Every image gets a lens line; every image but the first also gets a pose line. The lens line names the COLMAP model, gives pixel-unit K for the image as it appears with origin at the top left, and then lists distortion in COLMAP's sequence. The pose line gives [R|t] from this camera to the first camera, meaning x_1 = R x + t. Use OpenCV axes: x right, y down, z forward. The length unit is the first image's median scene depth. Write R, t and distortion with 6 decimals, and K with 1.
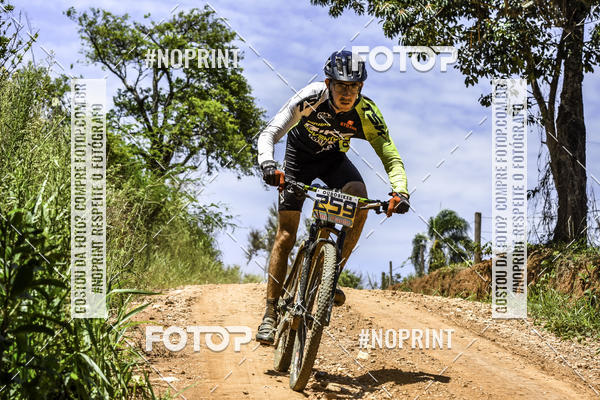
lens RADIAL K [[3909.6, 0, 330.3], [0, 3909.6, 182.4], [0, 0, 1]] dist [1.039701, 47.266139]
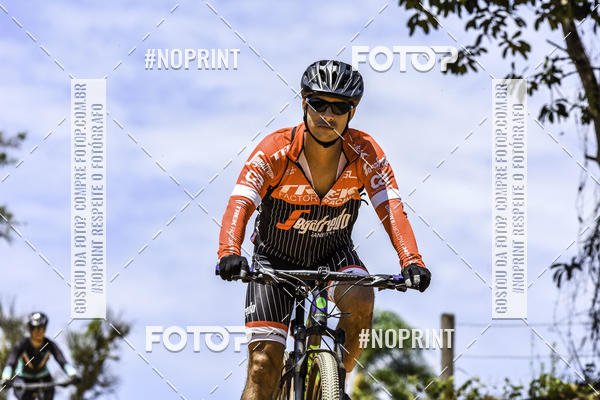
lens RADIAL K [[4140.2, 0, 288.9], [0, 4140.2, 233.0], [0, 0, 1]] dist [1.210441, 32.409553]
pose [[0.998941, -0.010794, 0.044726, -0.002232], [0.010383, 0.999902, 0.009393, -0.006386], [-0.044823, -0.008918, 0.998955, 0.518497]]
